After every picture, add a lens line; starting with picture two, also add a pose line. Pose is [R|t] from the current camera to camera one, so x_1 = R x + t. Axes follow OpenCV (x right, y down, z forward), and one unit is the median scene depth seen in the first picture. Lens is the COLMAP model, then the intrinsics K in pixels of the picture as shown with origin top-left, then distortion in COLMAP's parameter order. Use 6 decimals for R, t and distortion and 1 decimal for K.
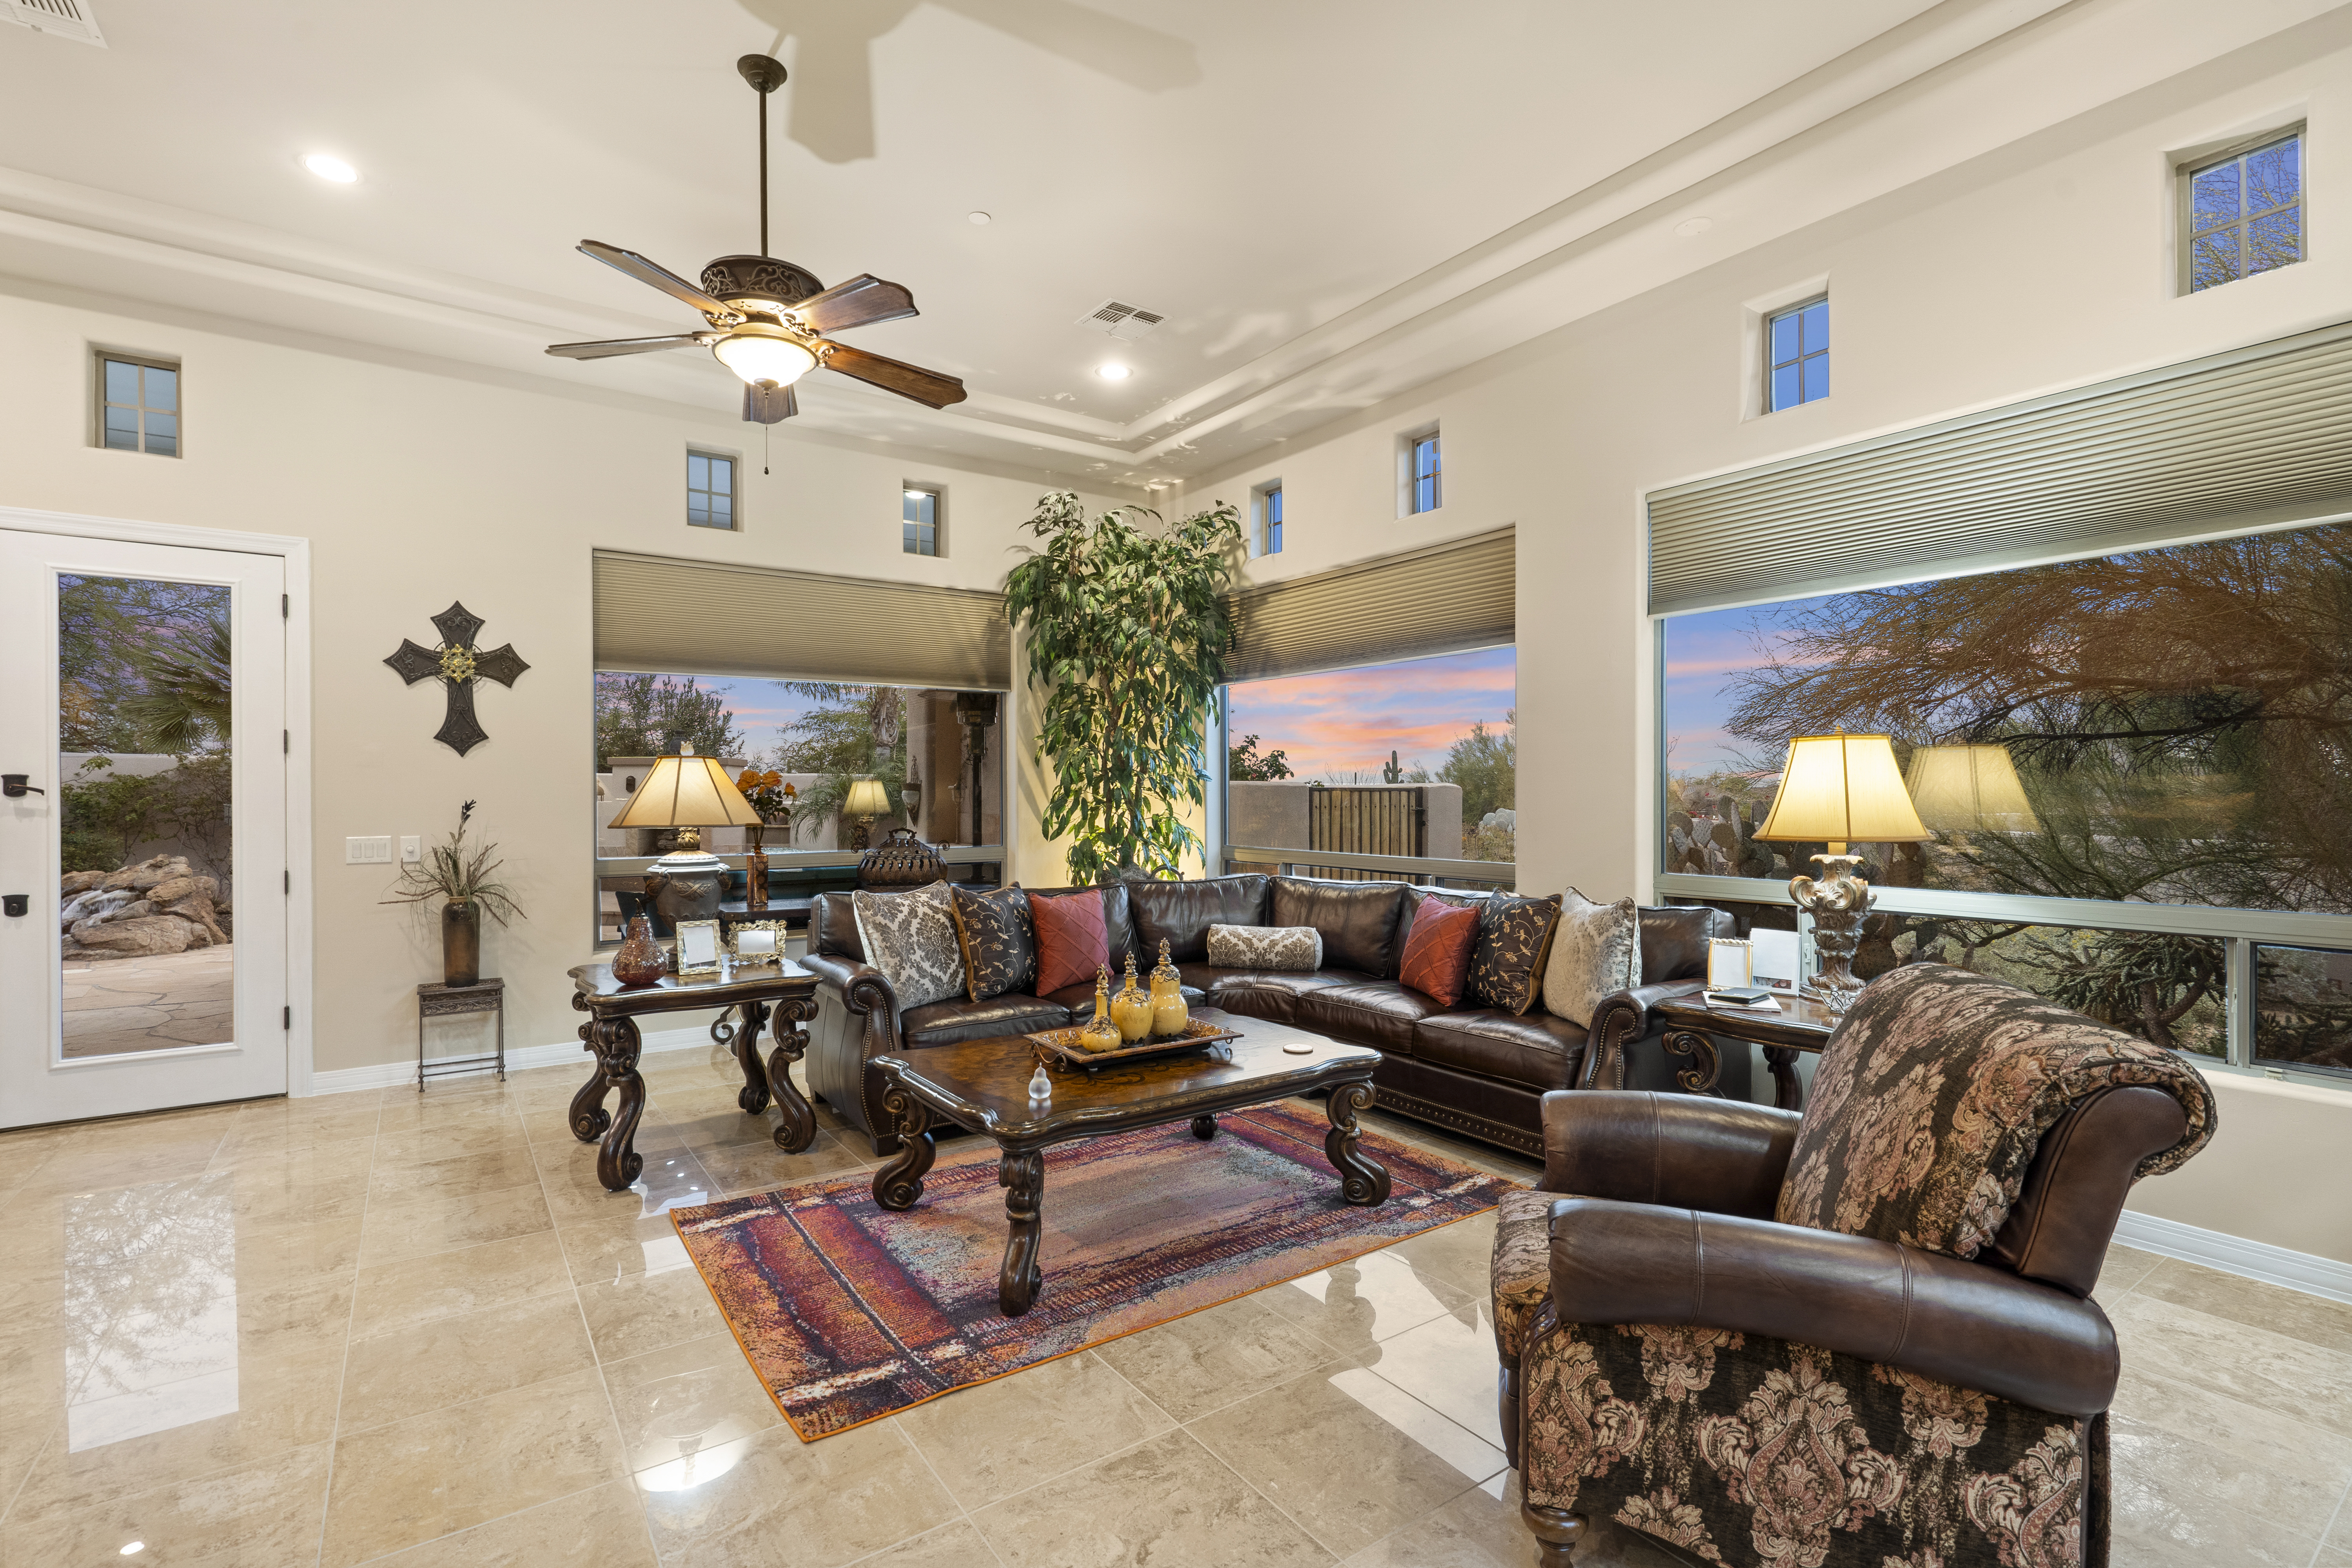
lens RADIAL K [[1077.9, 0, 1166.6], [0, 1077.9, 772.1], [0, 0, 1]] dist [-0.001143, 0.000711]
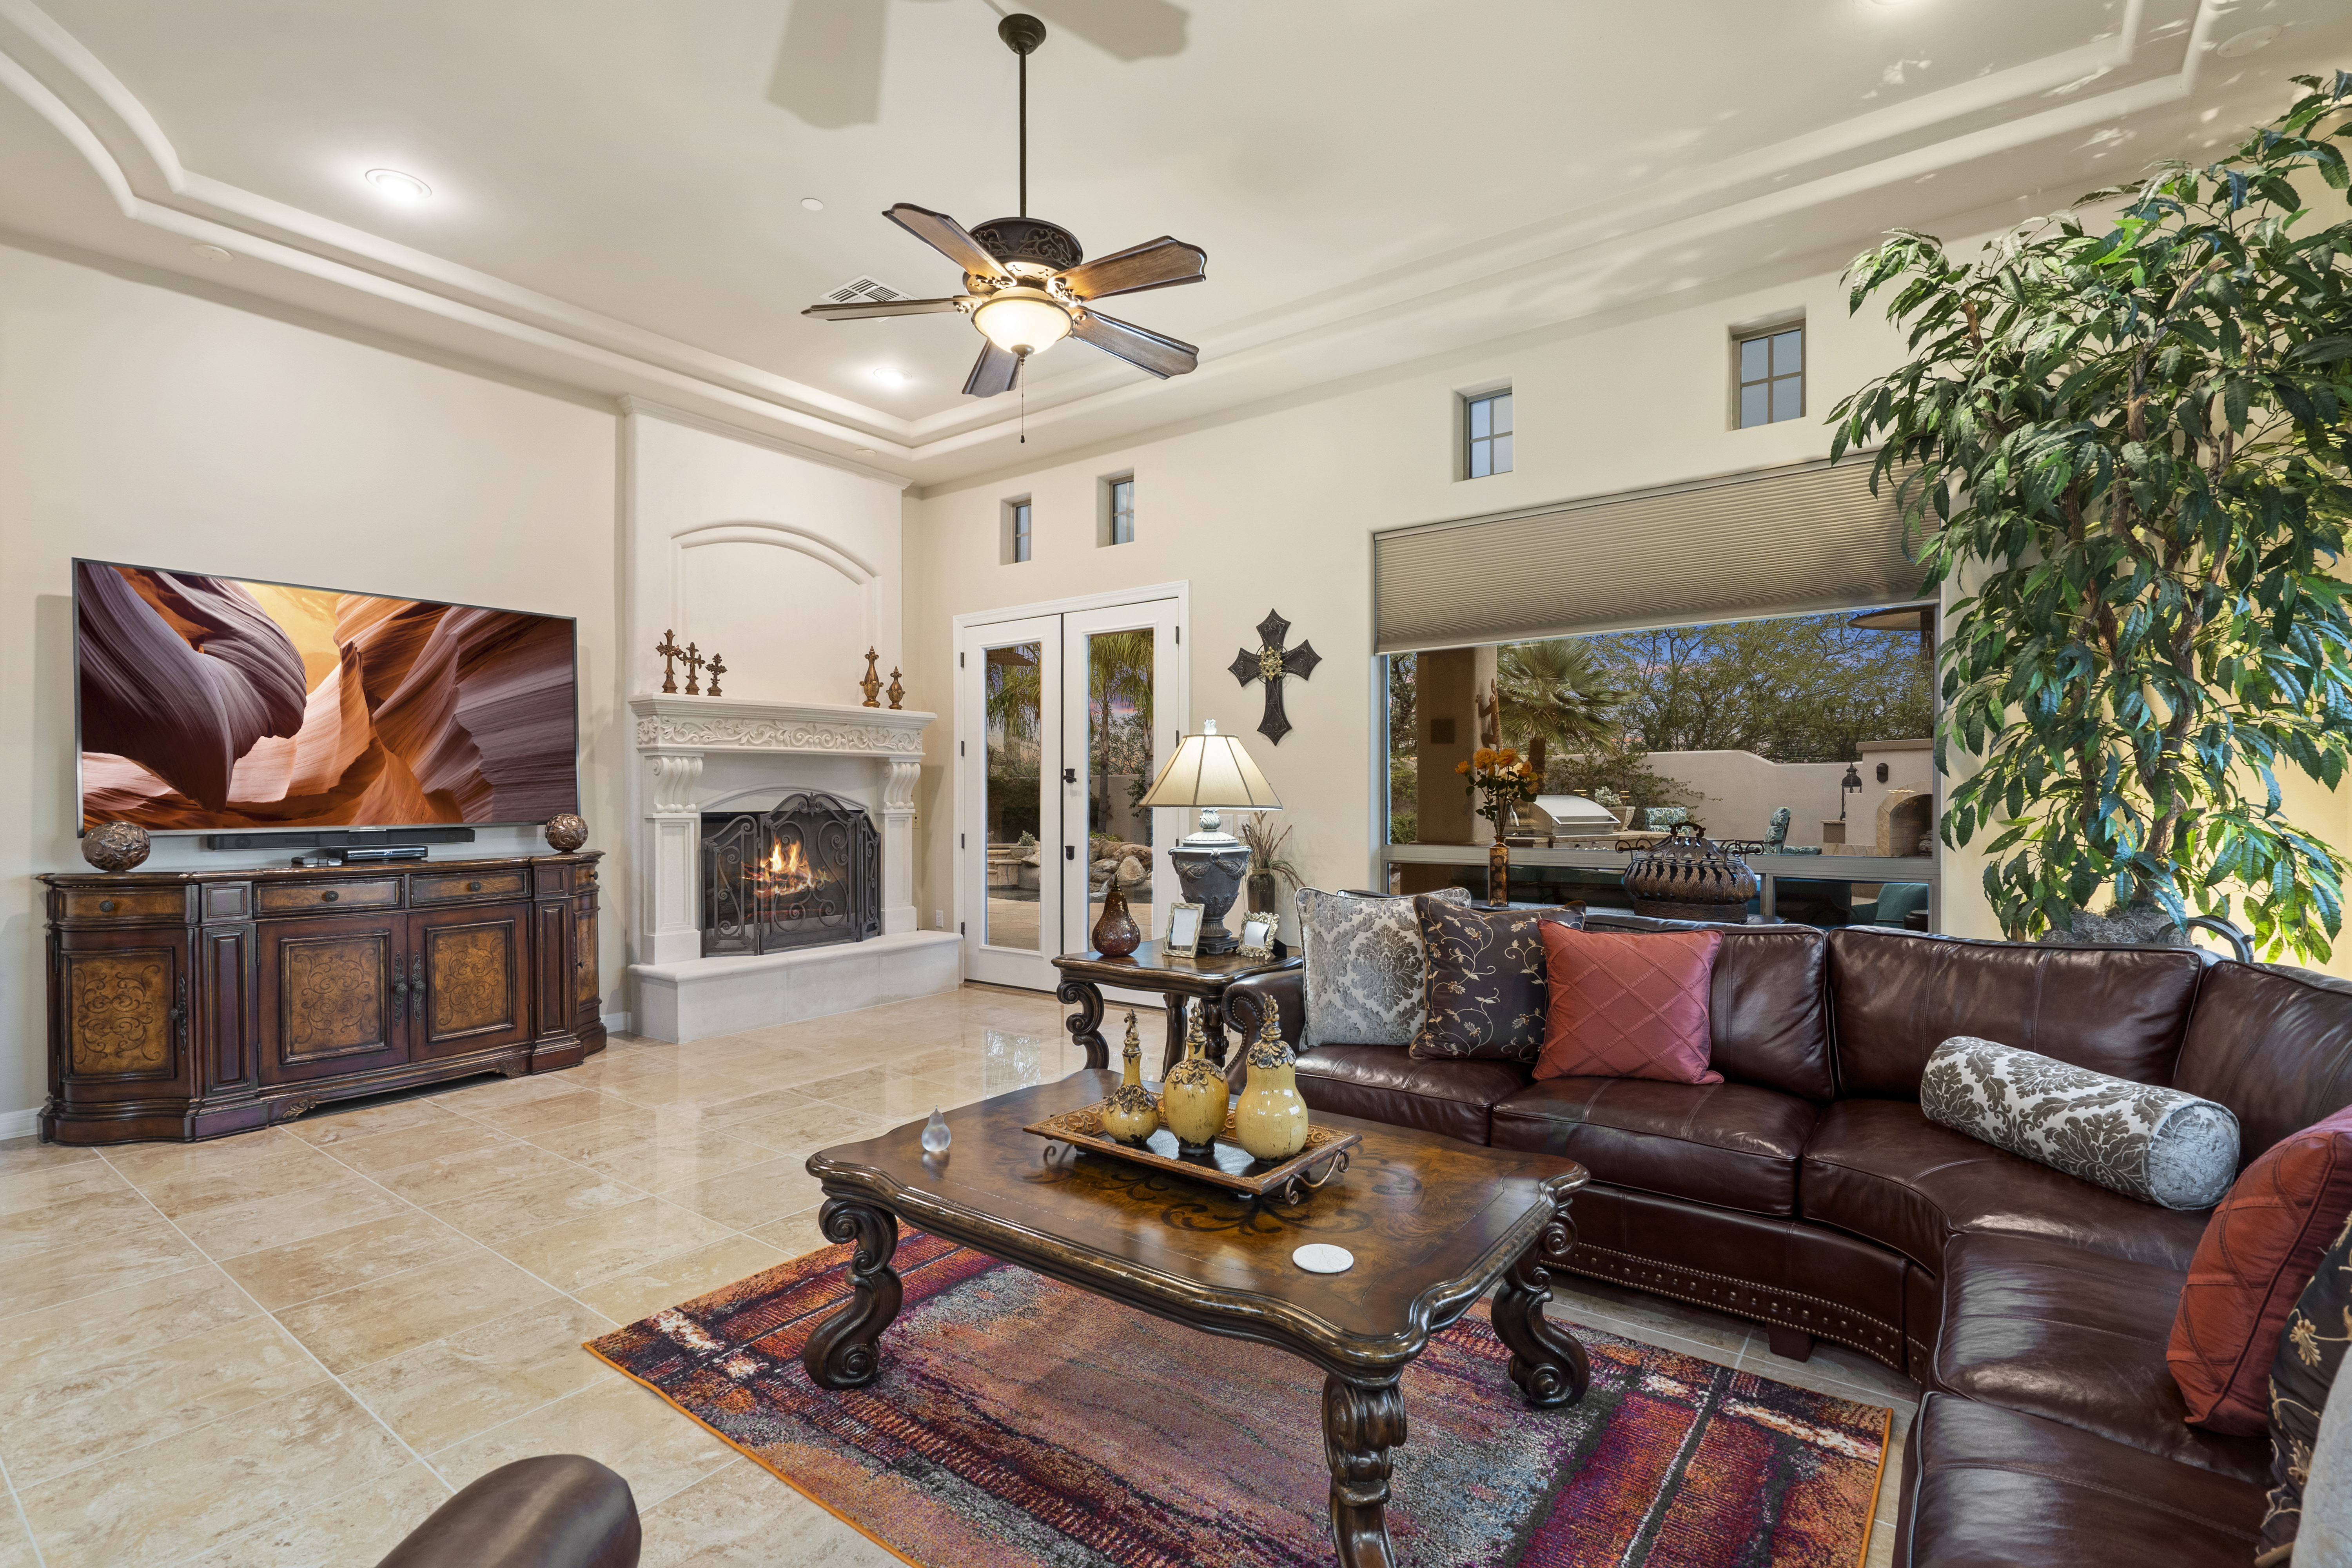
lens RADIAL K [[1085.3, 0, 1158.9], [0, 1085.3, 790.2], [0, 0, 1]] dist [-0.003556, 0.000158]
pose [[0.305969, -0.001351, -0.952041, 0.399770], [0.022238, 0.999736, 0.005728, 0.023462], [0.951782, -0.022924, 0.305918, 0.539703]]
